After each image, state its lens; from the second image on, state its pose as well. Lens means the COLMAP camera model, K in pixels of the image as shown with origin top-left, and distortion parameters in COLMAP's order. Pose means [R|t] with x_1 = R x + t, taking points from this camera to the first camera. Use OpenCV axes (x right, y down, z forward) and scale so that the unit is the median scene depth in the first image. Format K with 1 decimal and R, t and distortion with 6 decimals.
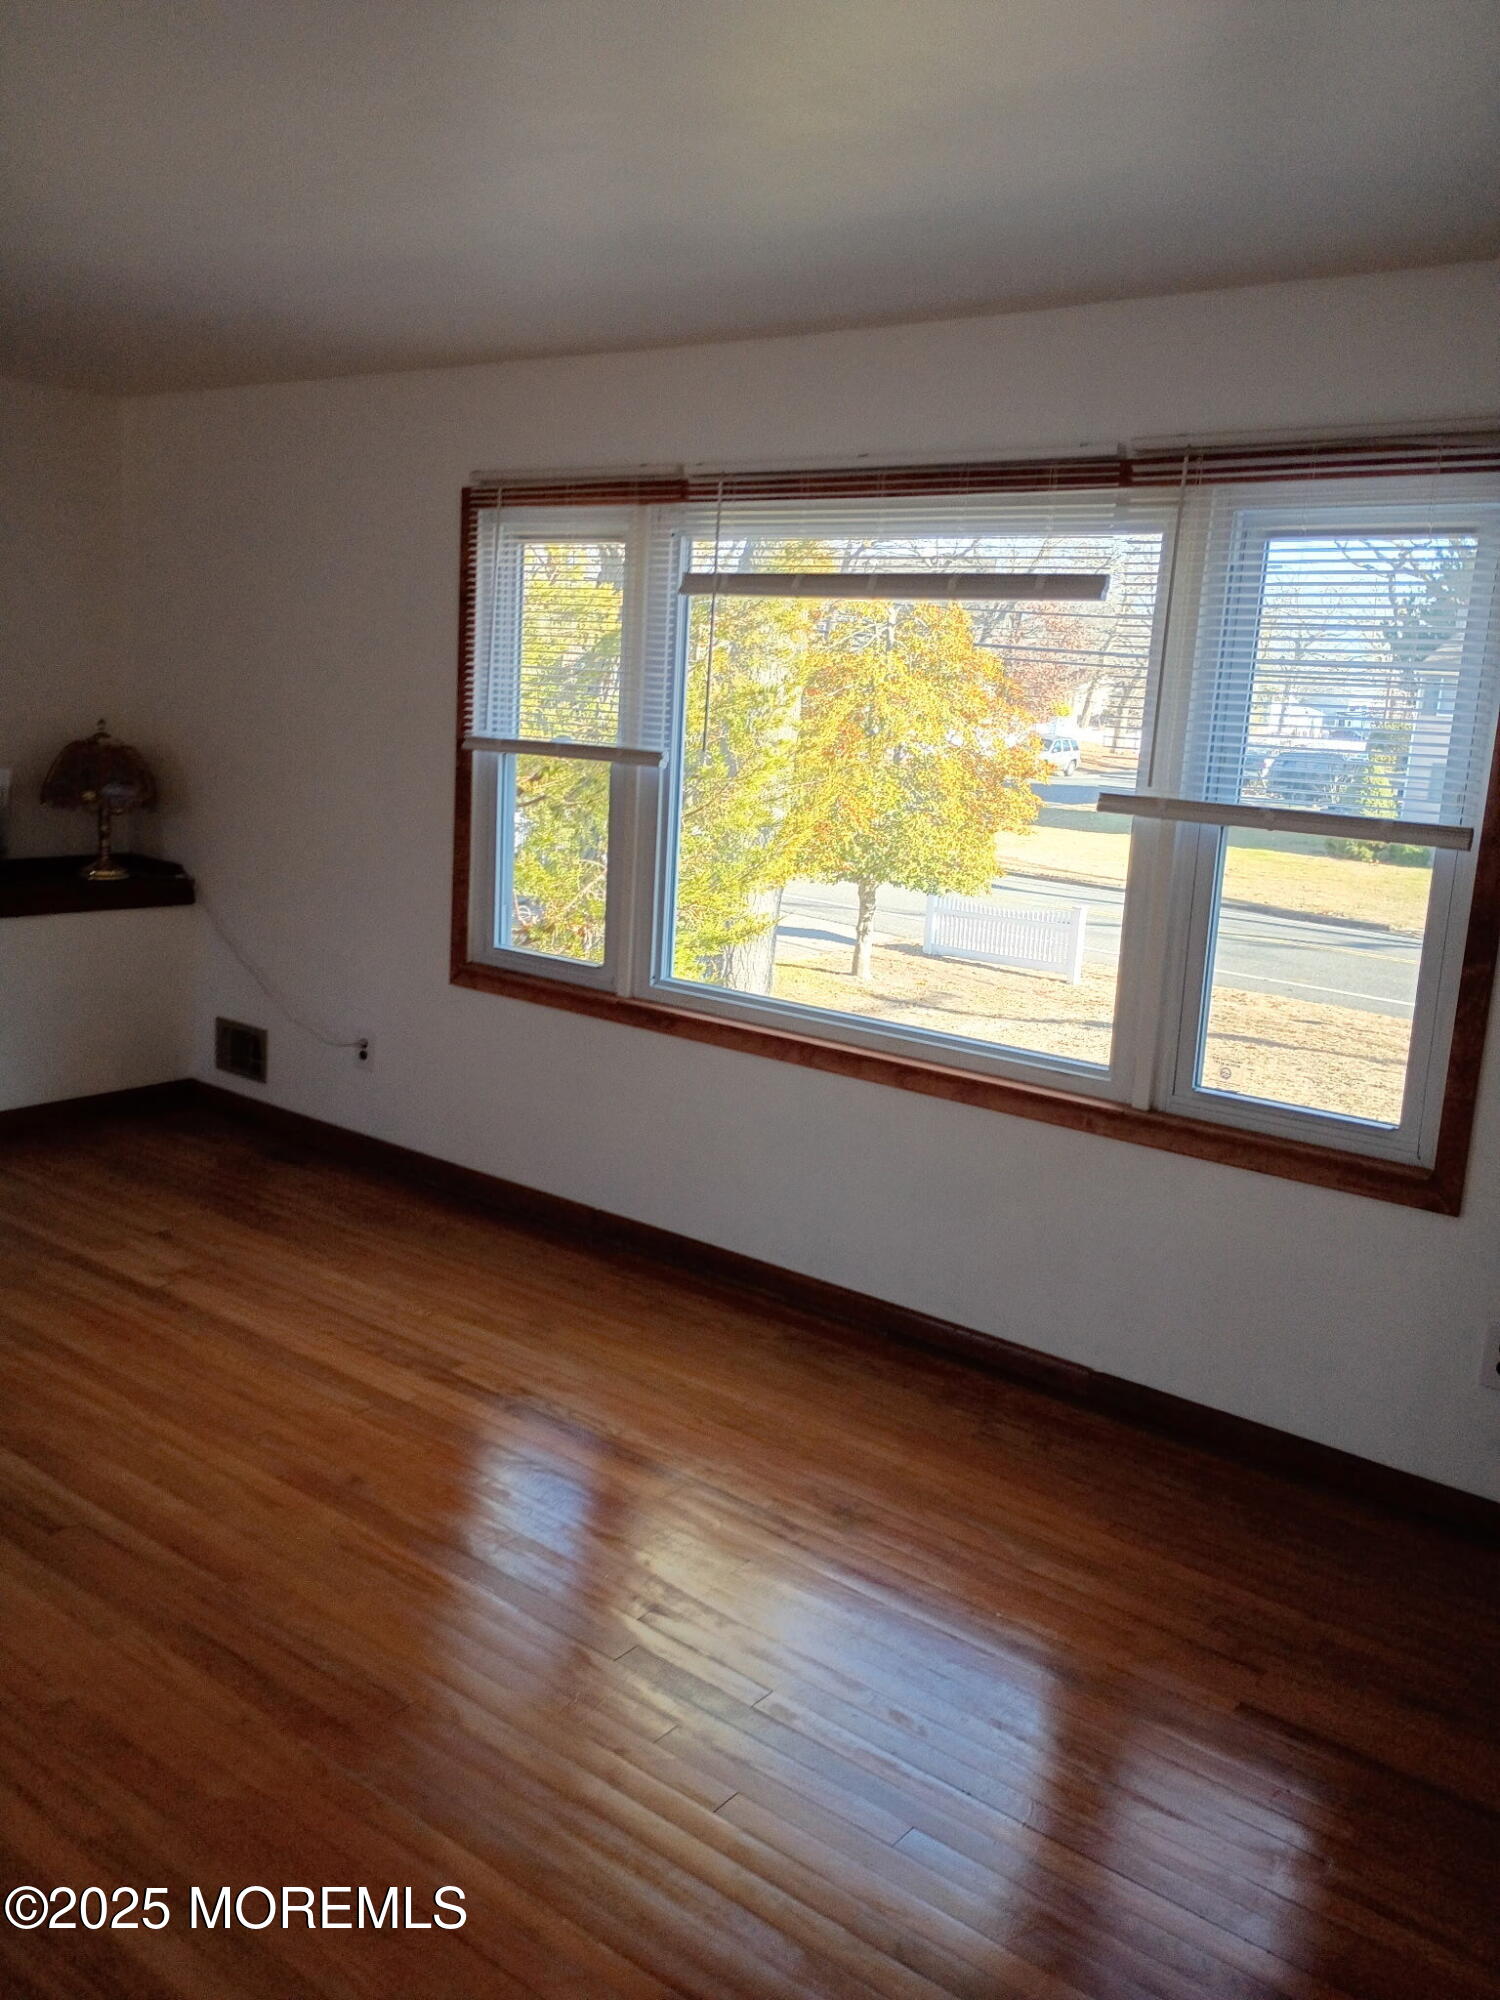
lens RADIAL K [[1679.8, 0, 750.0], [0, 1679.8, 1000.0], [0, 0, 1]] dist [0.000564, -0.000843]
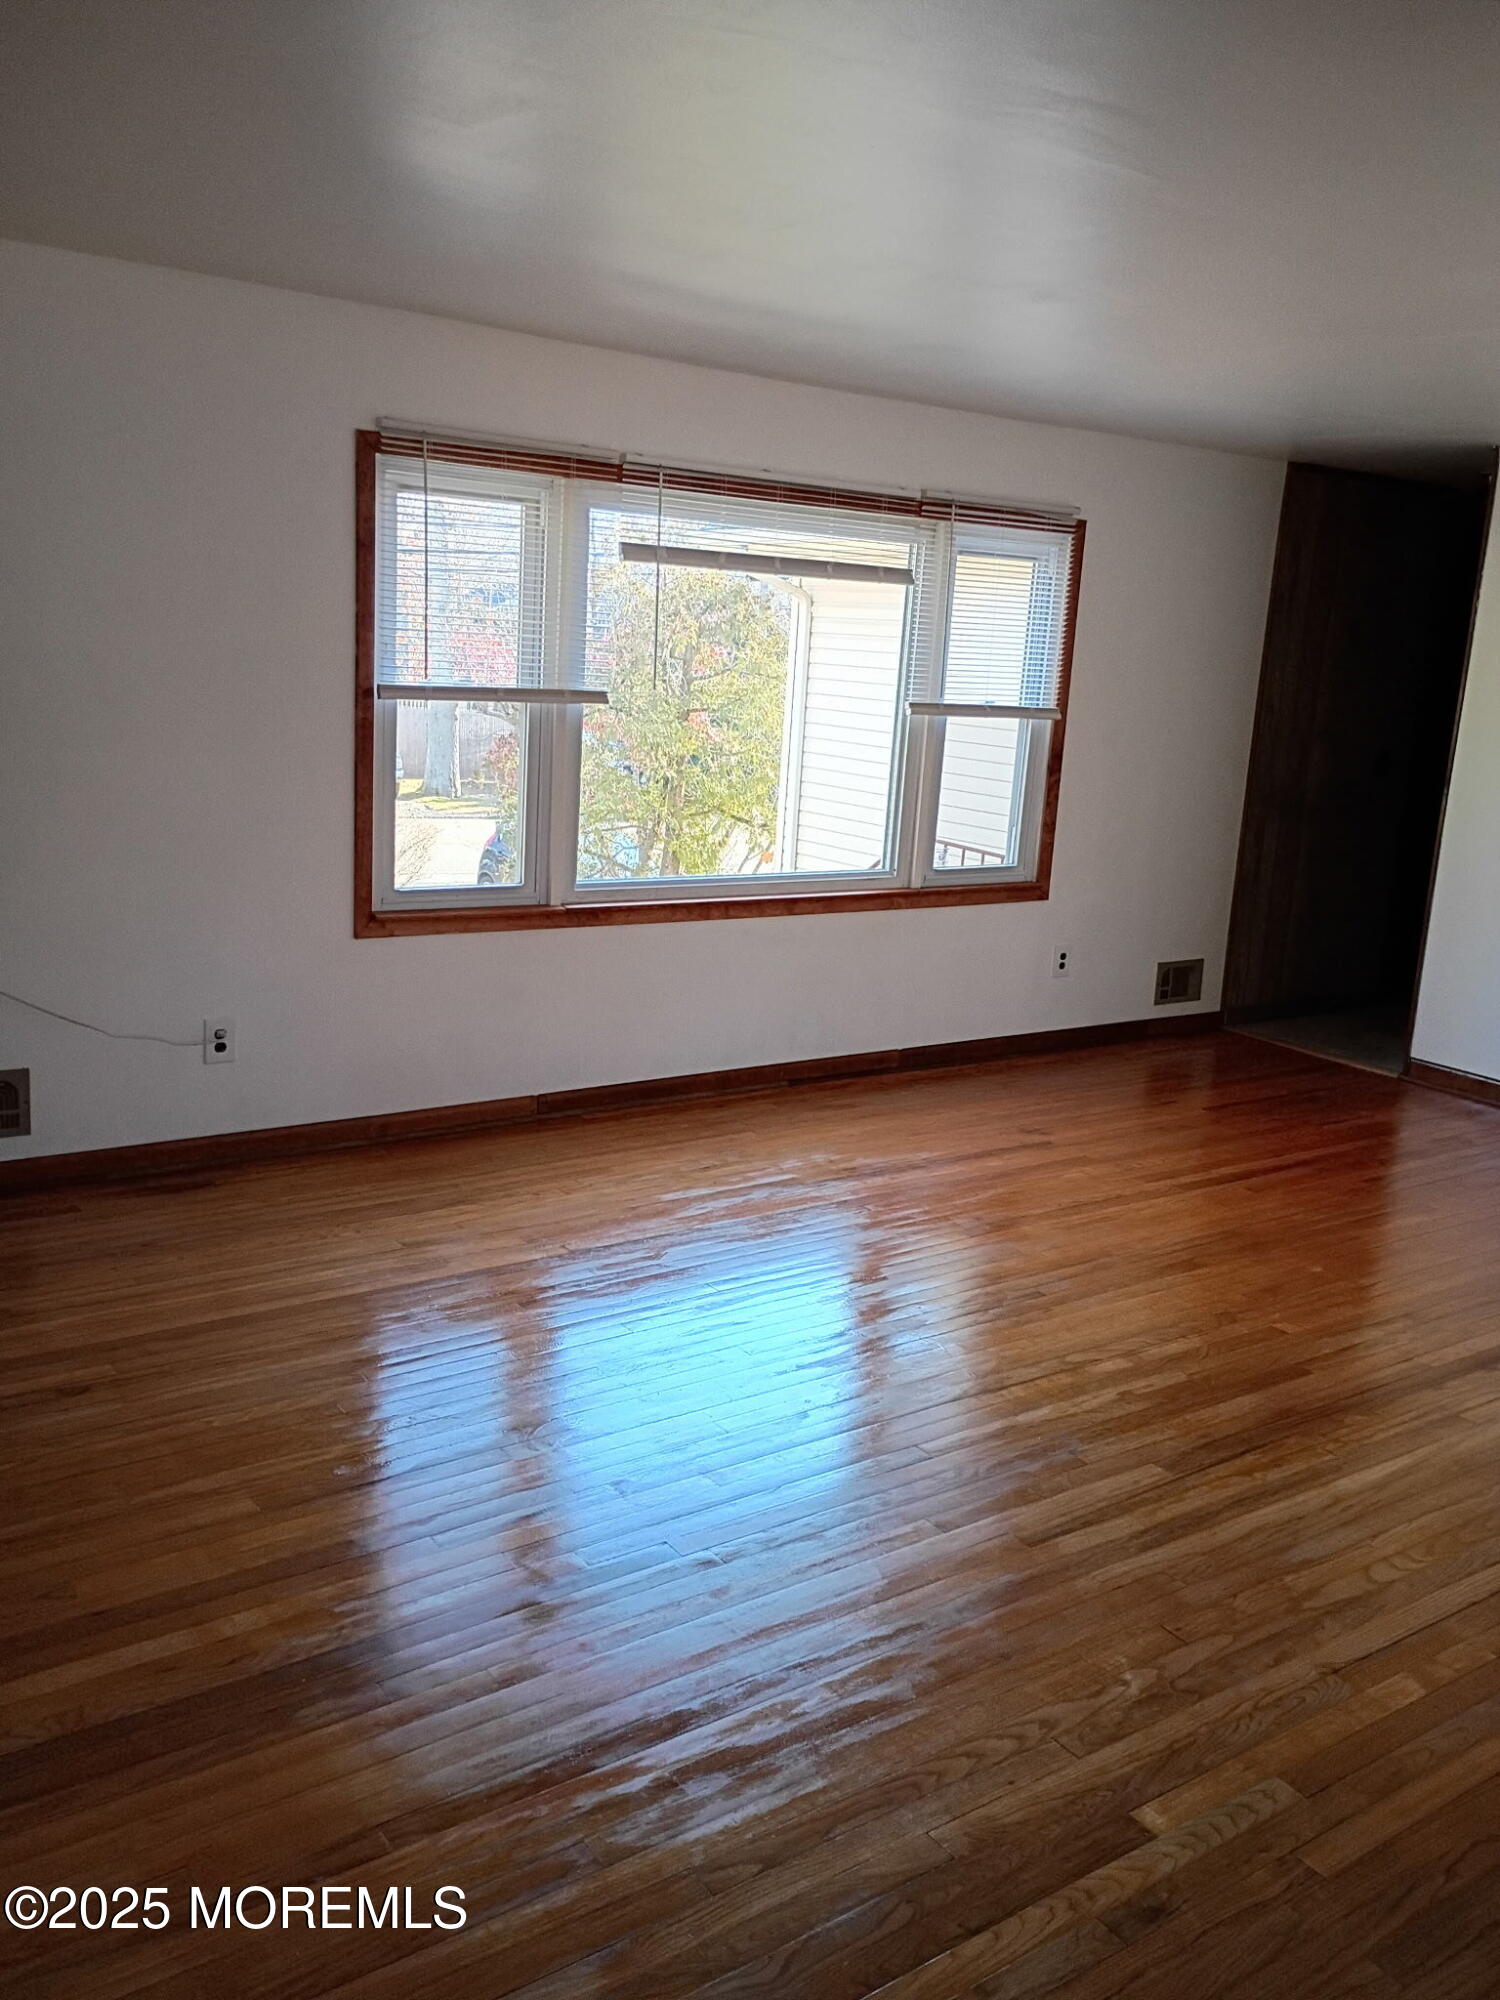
lens RADIAL K [[1550.3, 0, 750.0], [0, 1550.3, 1000.0], [0, 0, 1]] dist [-0.000855, -0.000766]
pose [[0.297014, -0.240467, 0.924099, -1.070948], [0.146621, 0.967779, 0.204708, -0.141715], [-0.943549, 0.074691, 0.322702, 0.545134]]
